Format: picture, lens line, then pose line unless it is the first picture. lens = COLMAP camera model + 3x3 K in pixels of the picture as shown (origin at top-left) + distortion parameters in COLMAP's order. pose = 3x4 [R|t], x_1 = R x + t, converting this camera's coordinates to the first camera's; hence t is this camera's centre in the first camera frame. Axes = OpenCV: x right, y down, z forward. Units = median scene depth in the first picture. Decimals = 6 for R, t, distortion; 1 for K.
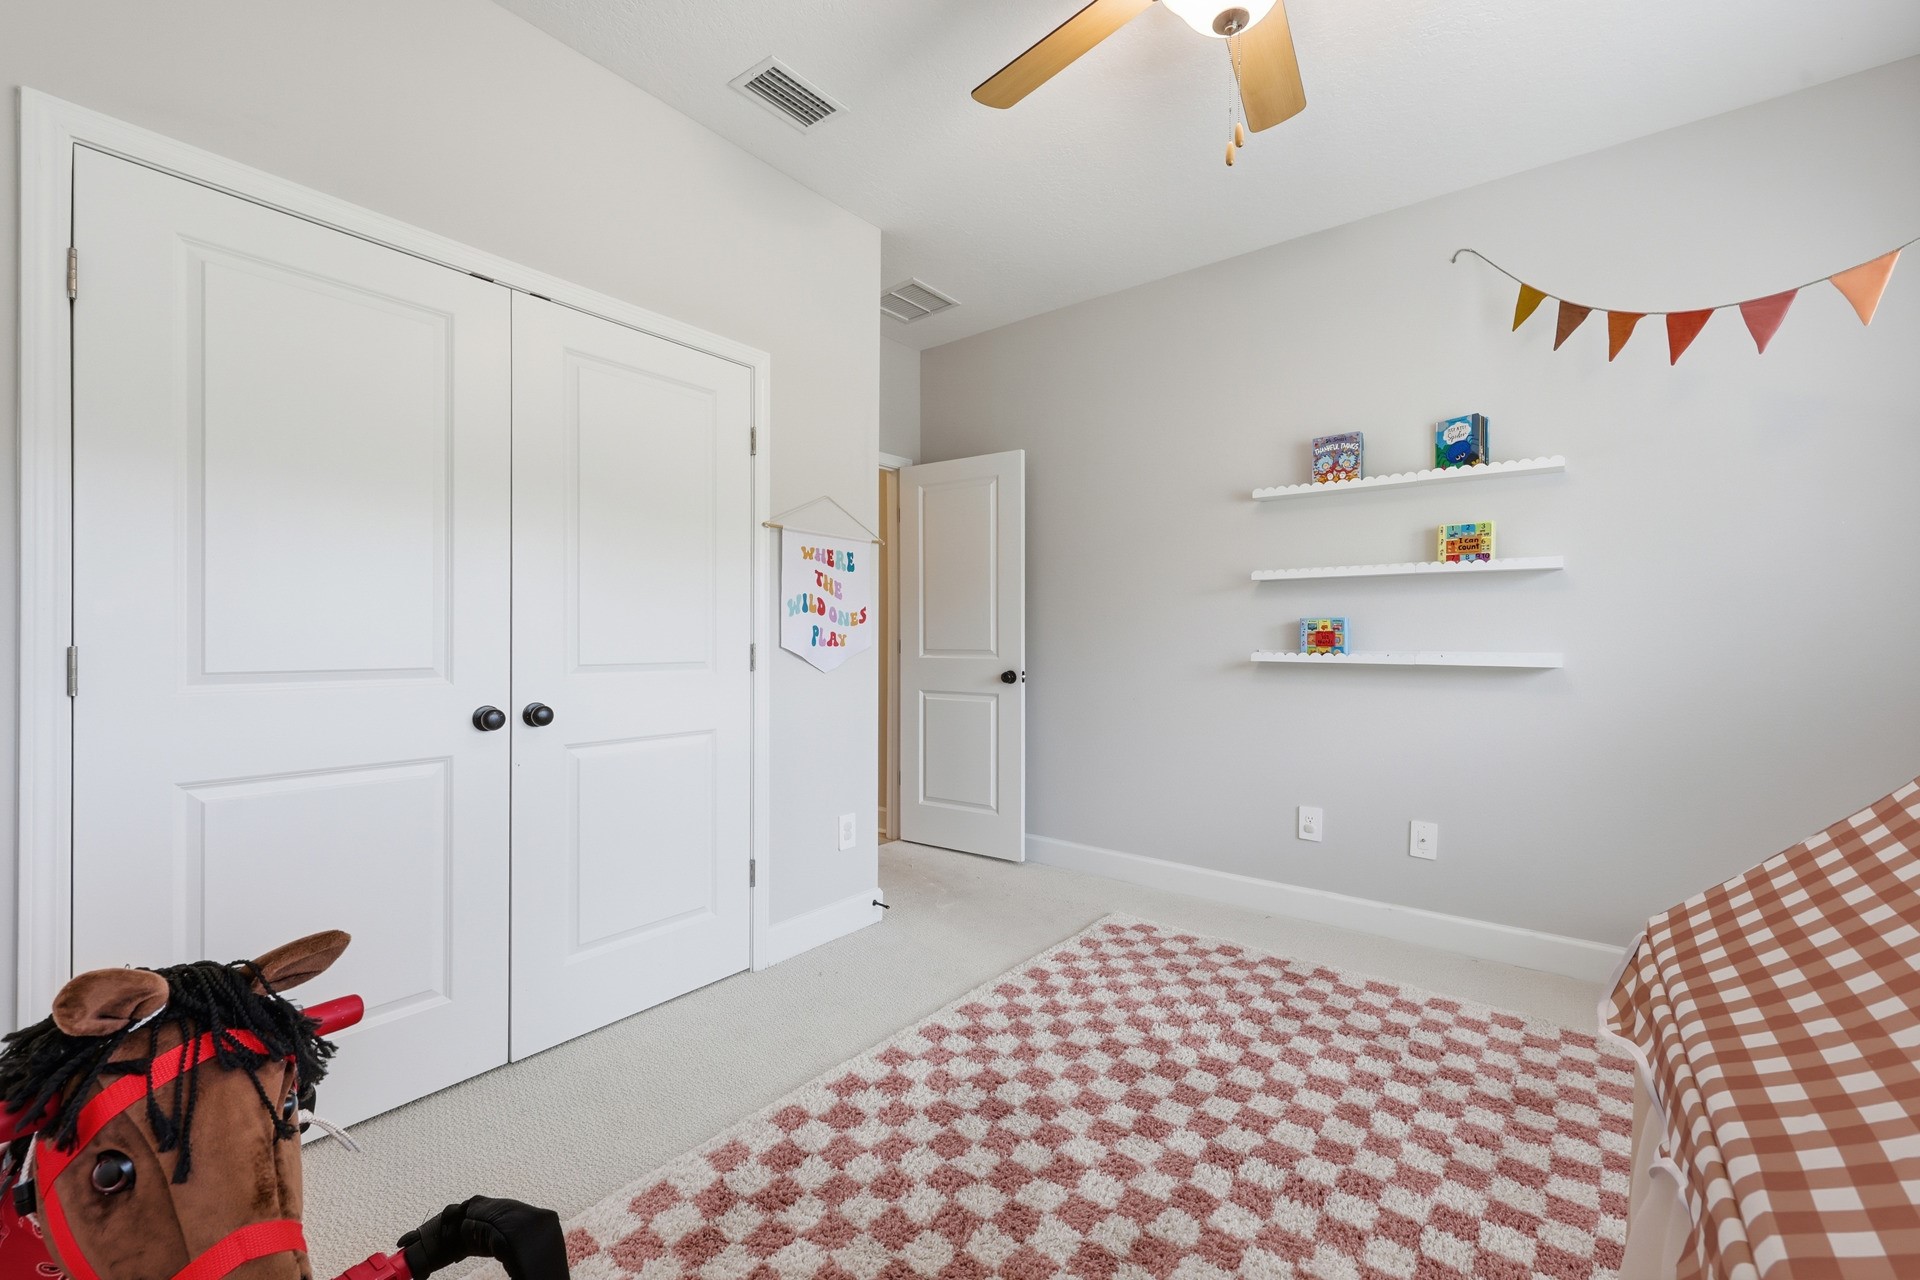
lens RADIAL K [[782.5, 0, 953.3], [0, 782.5, 641.4], [0, 0, 1]] dist [0.000268, -0.000196]
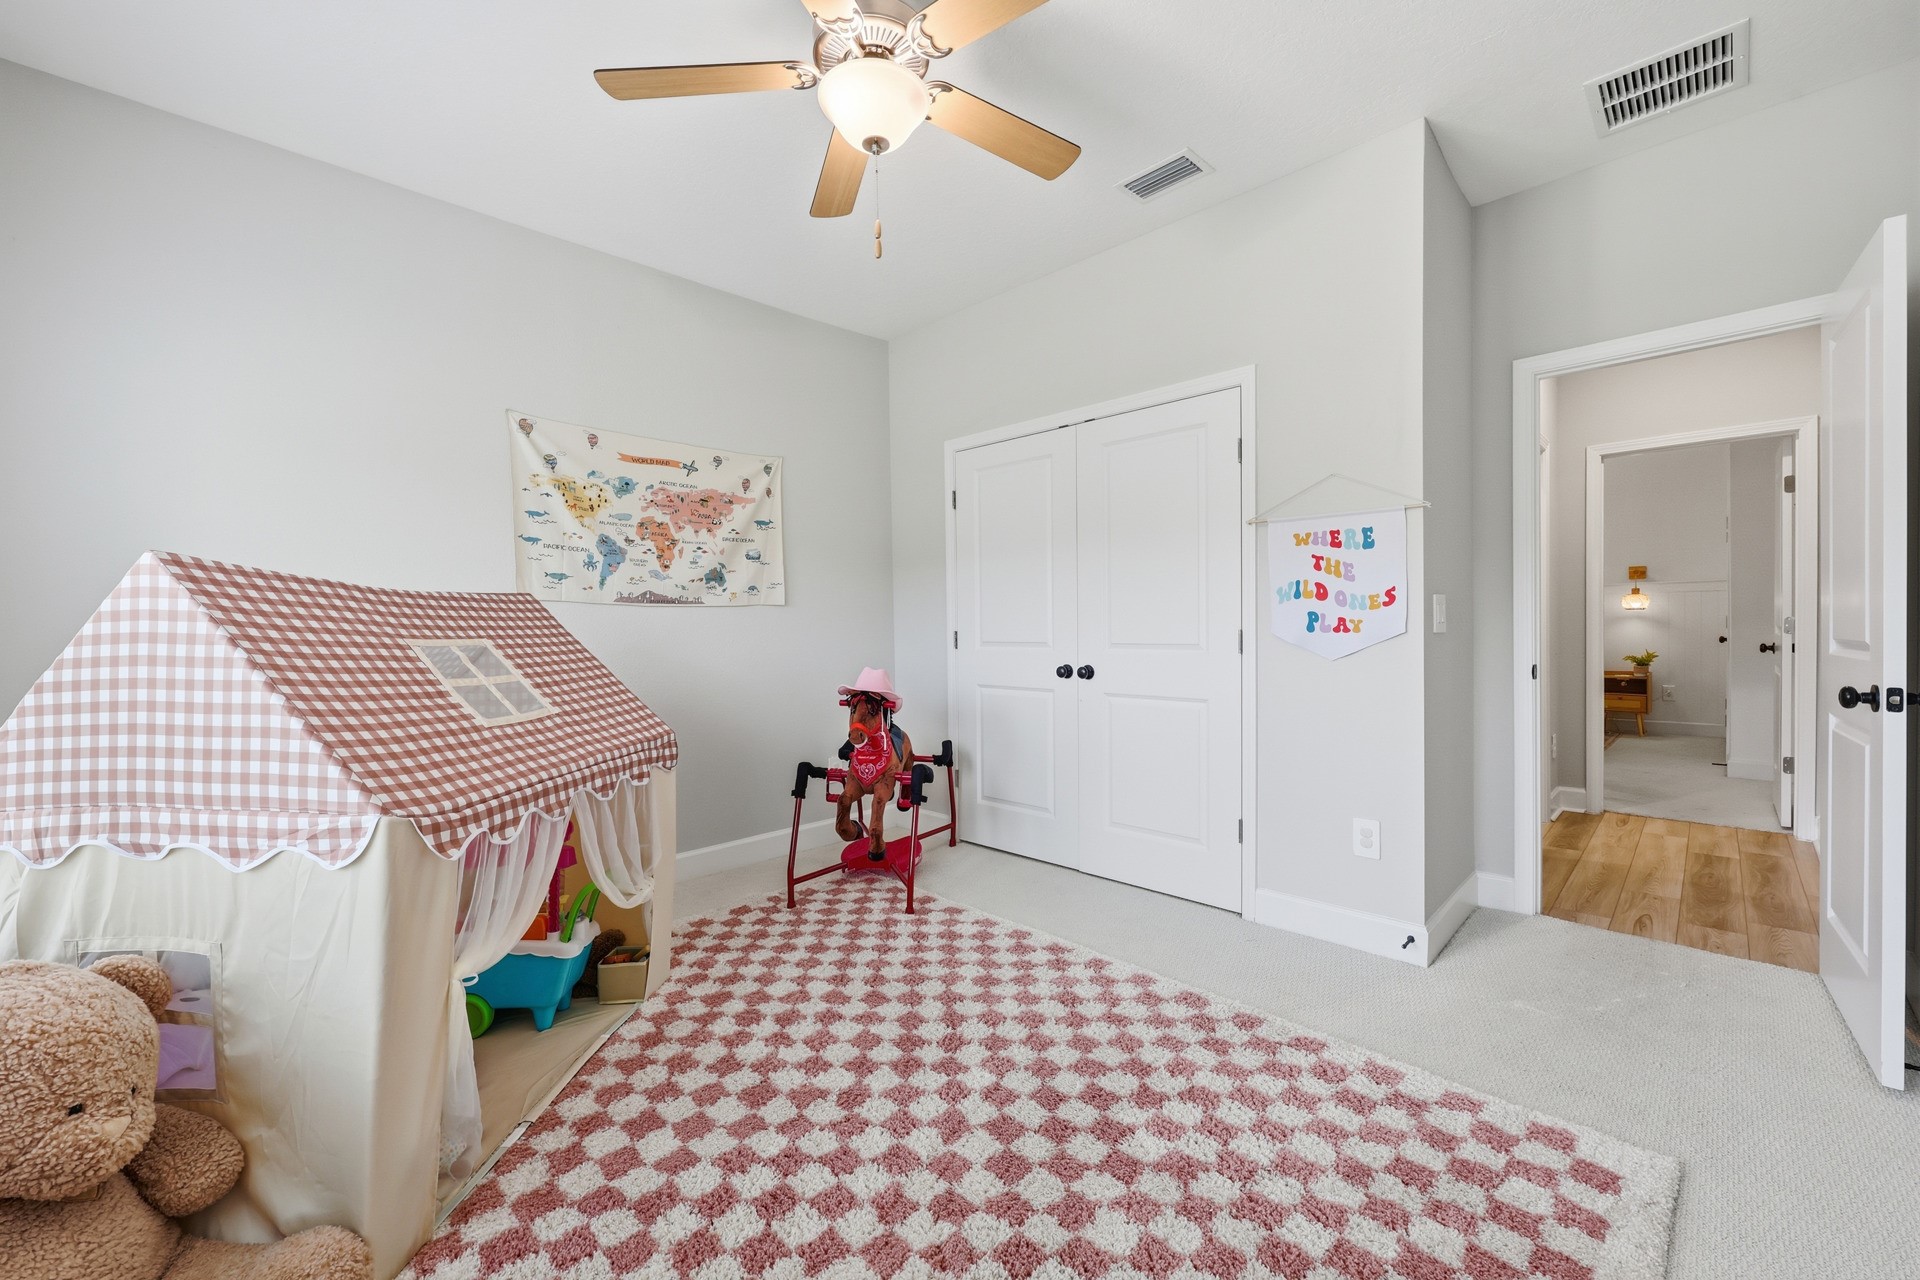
lens RADIAL K [[782.5, 0, 954.1], [0, 782.5, 632.3], [0, 0, 1]] dist [0.000268, -0.000196]
pose [[-0.121276, 0.008704, -0.992581, 0.865560], [0.008925, 0.999931, 0.007678, -0.005444], [0.992579, -0.007928, -0.121346, 0.680669]]
